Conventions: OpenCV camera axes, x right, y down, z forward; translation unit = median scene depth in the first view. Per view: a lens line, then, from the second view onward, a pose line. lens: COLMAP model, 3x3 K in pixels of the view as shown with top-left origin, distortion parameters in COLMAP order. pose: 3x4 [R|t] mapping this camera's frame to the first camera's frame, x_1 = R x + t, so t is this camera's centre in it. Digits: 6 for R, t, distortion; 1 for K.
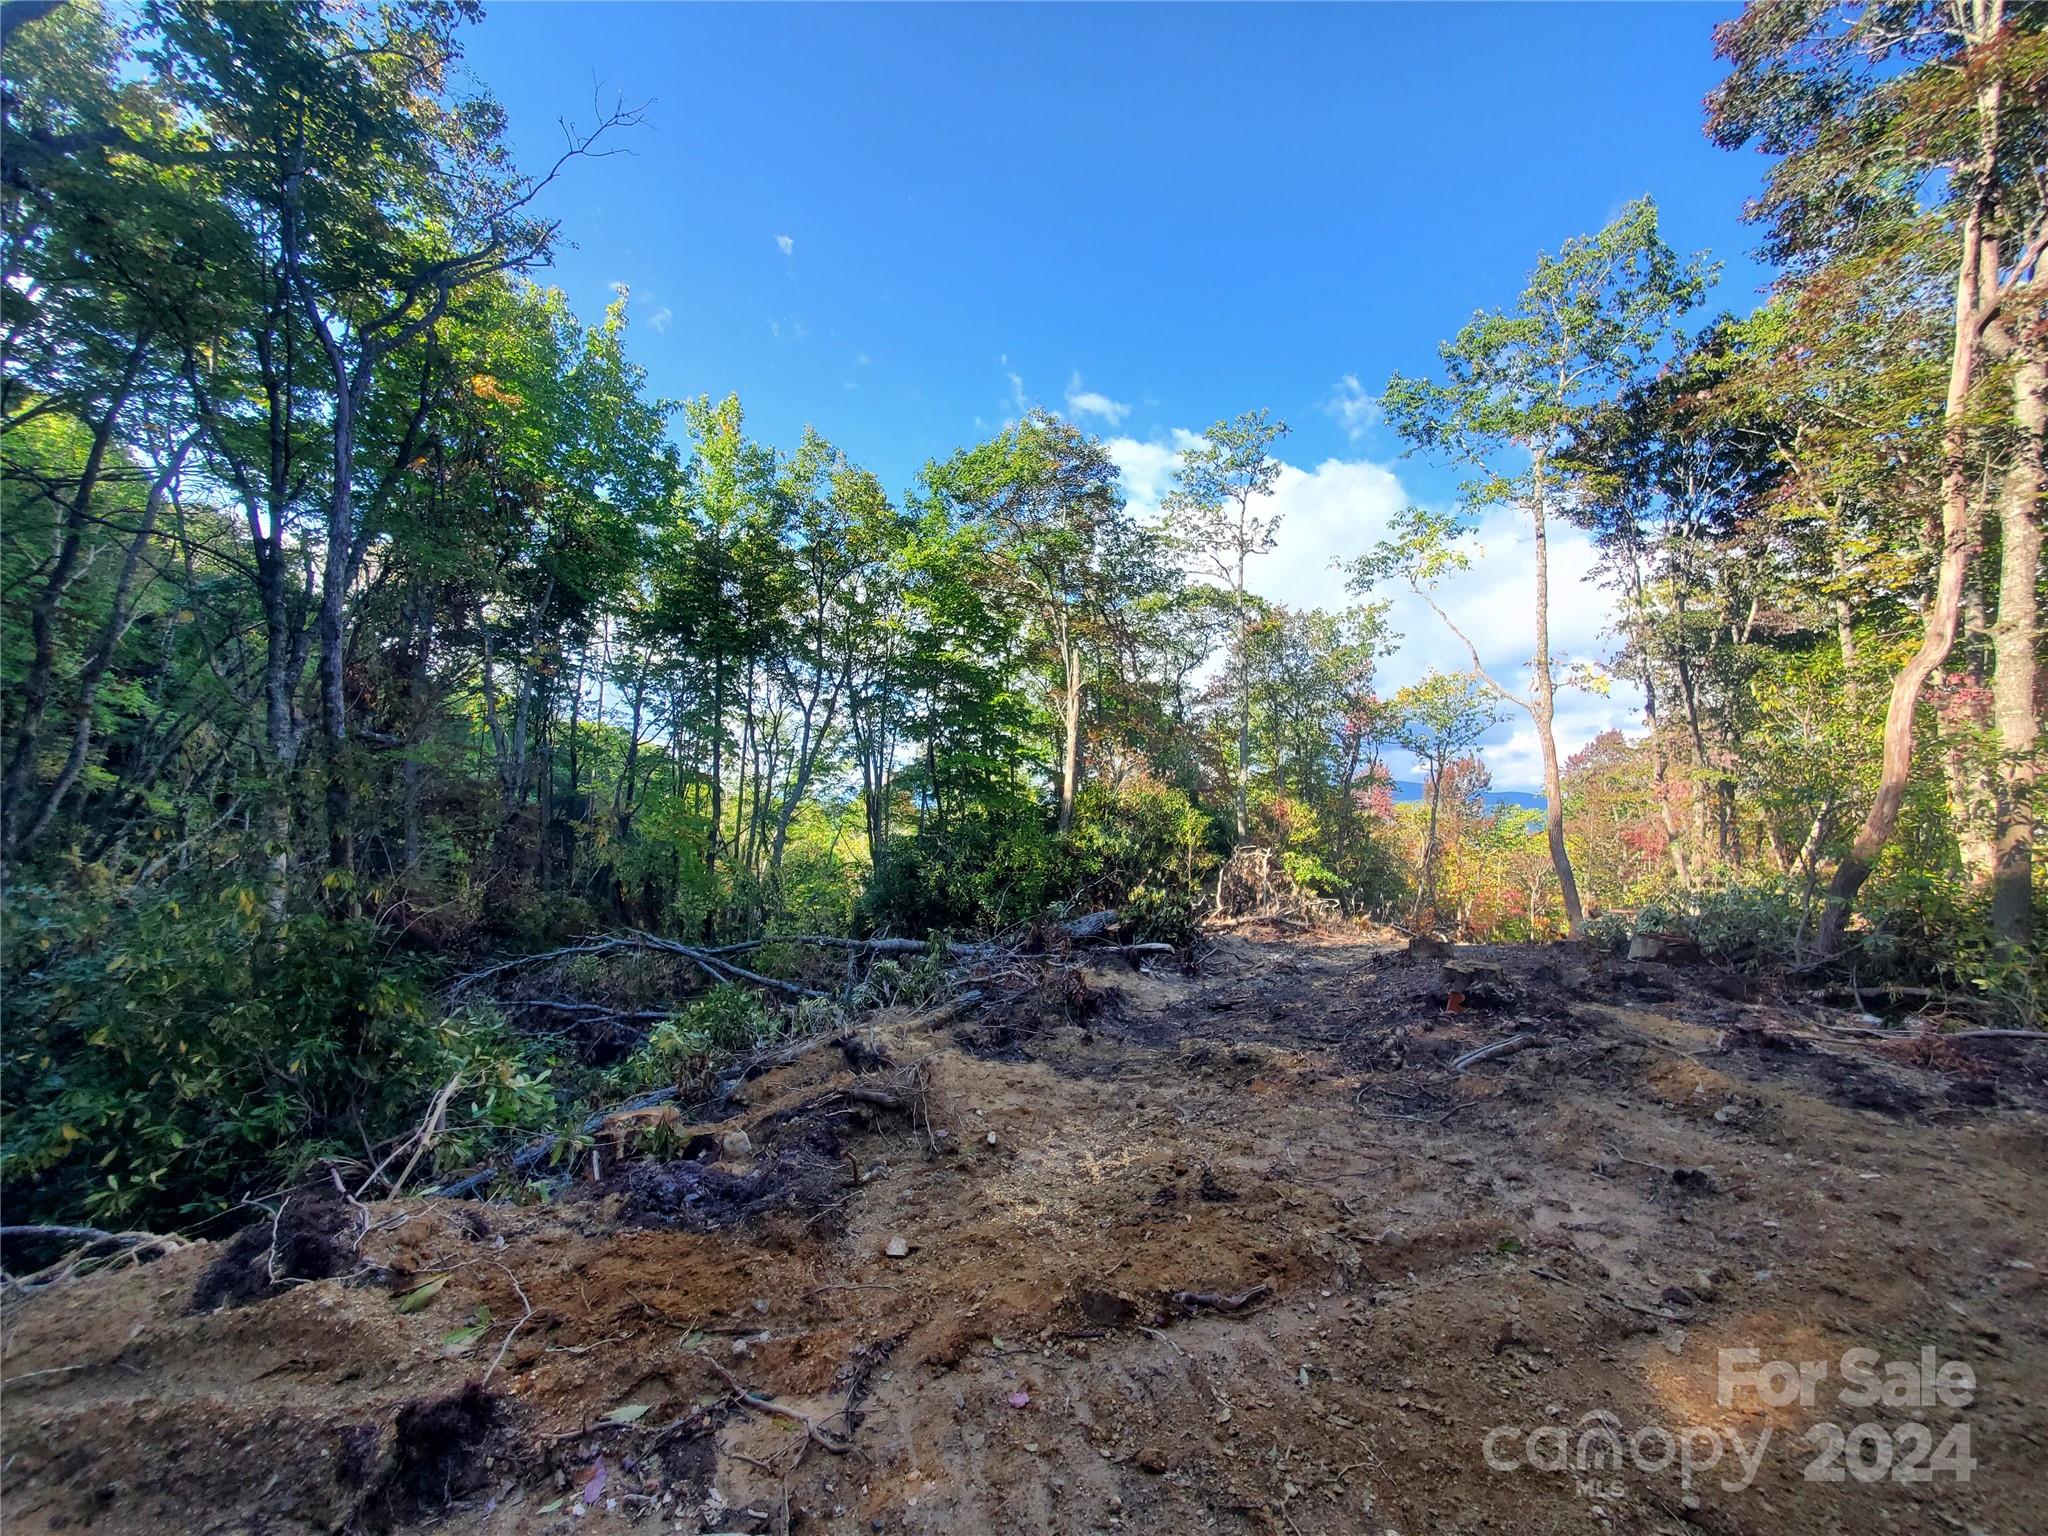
lens RADIAL K [[809.2, 0, 1022.8], [0, 809.2, 761.2], [0, 0, 1]] dist [0.001049, -0.000324]
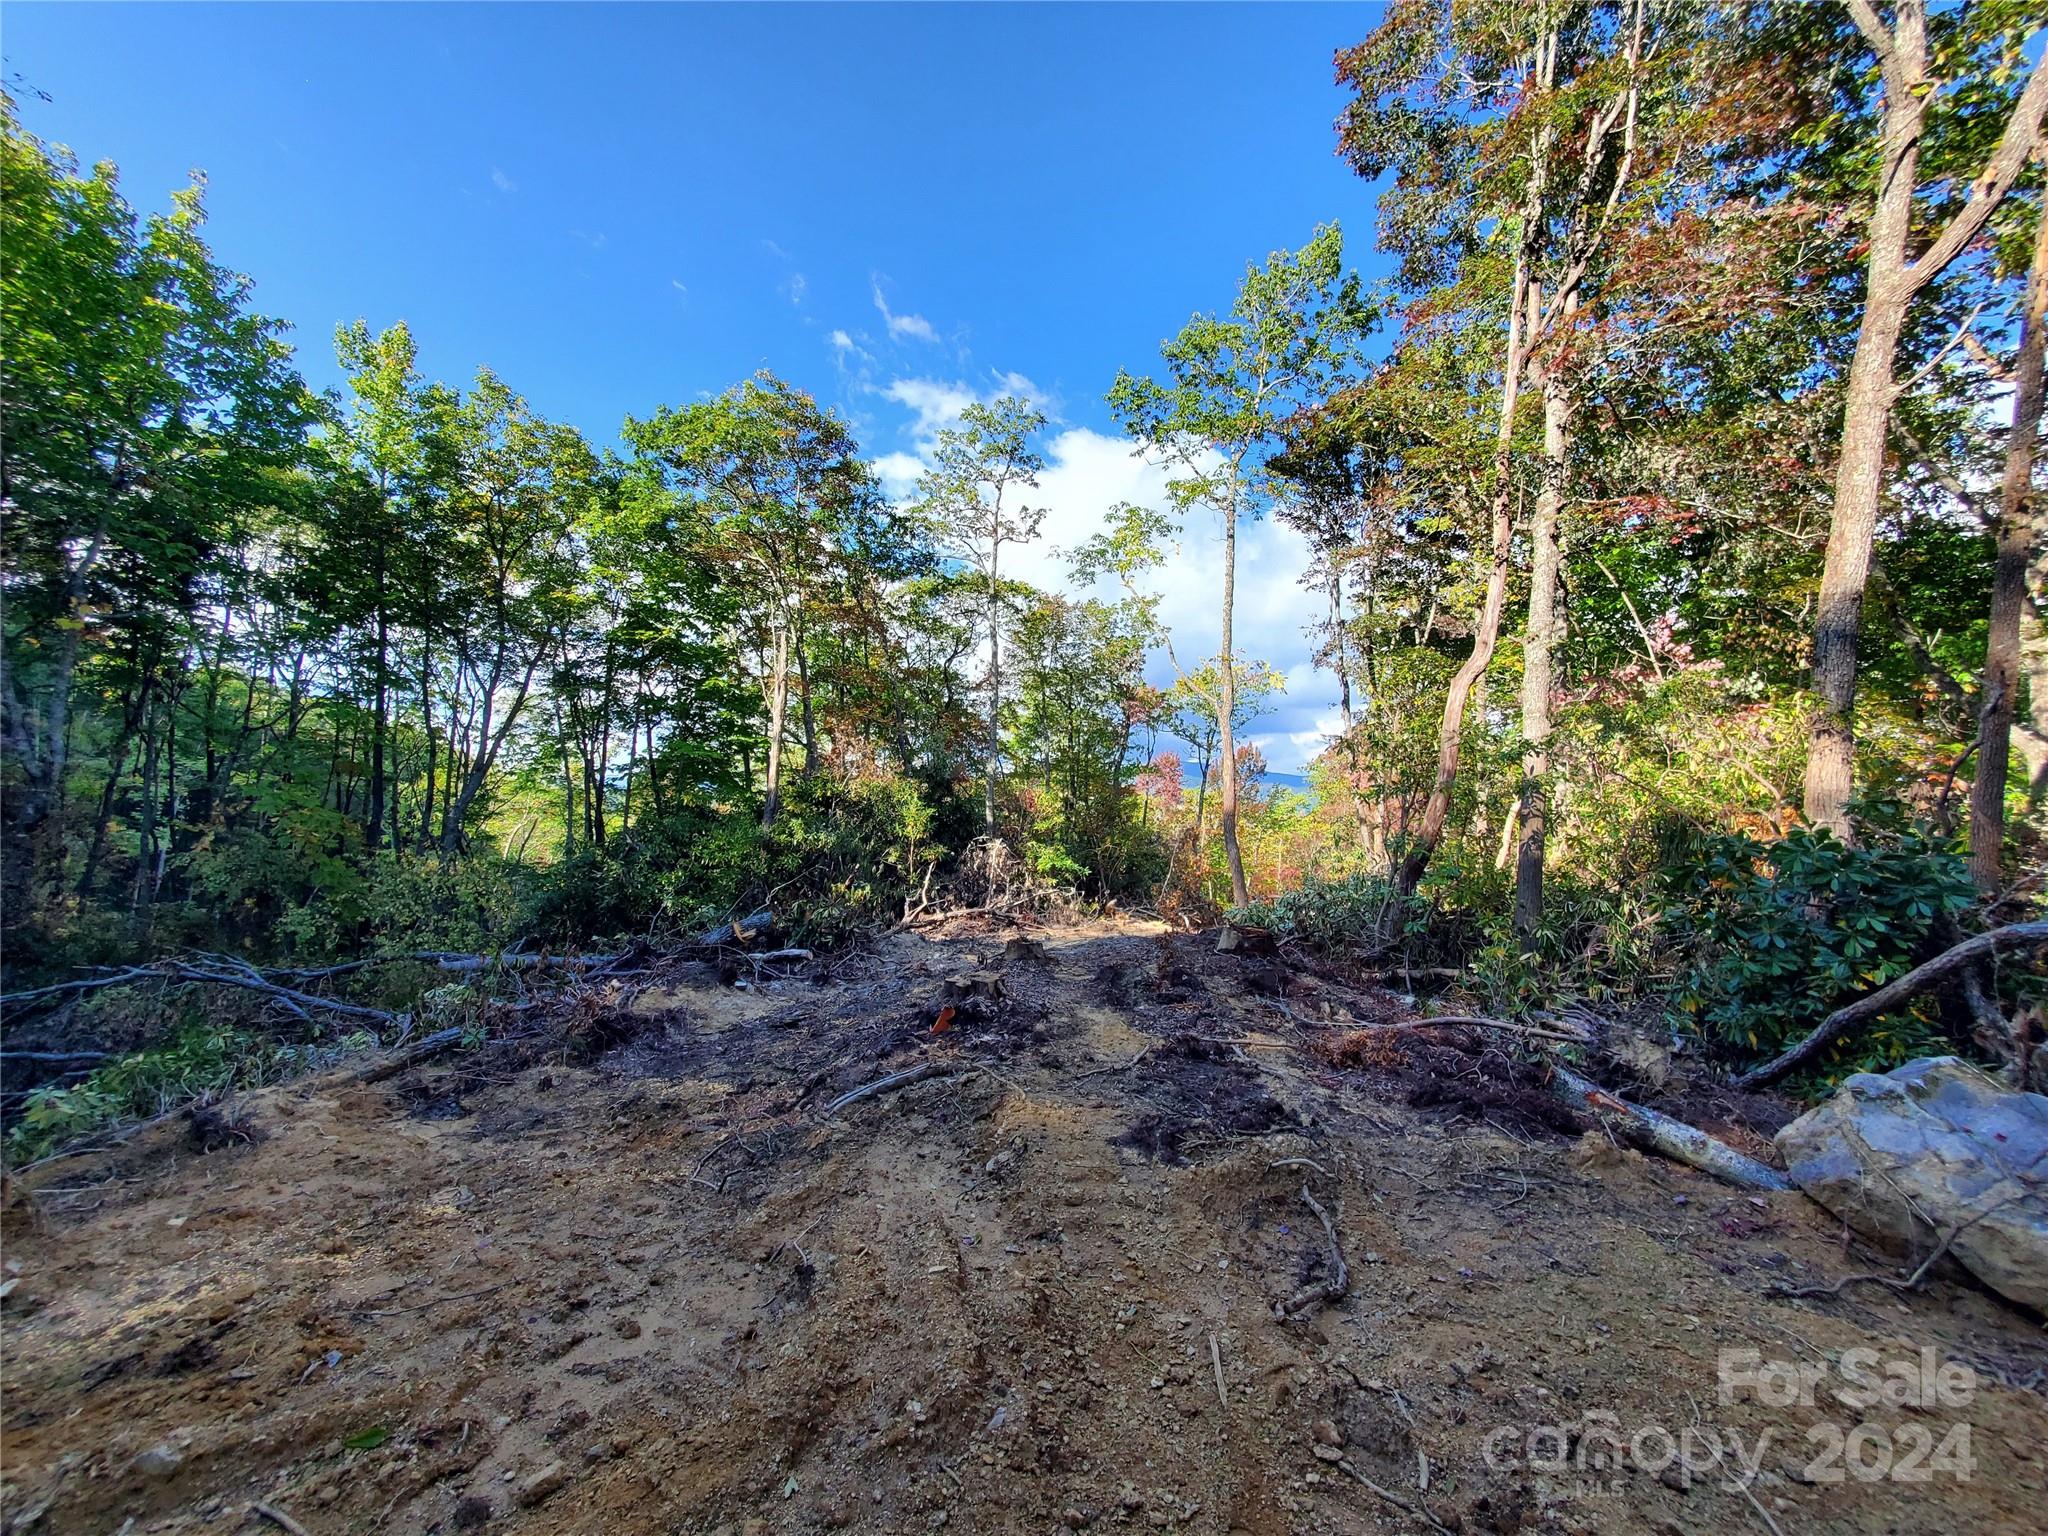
lens RADIAL K [[812.3, 0, 1018.8], [0, 812.3, 761.5], [0, 0, 1]] dist [0.000202, -0.000746]
pose [[0.981790, 0.001071, 0.189968, 0.166397], [-0.004788, 0.999806, 0.019109, -0.007549], [-0.189911, -0.019670, 0.981604, 0.024319]]
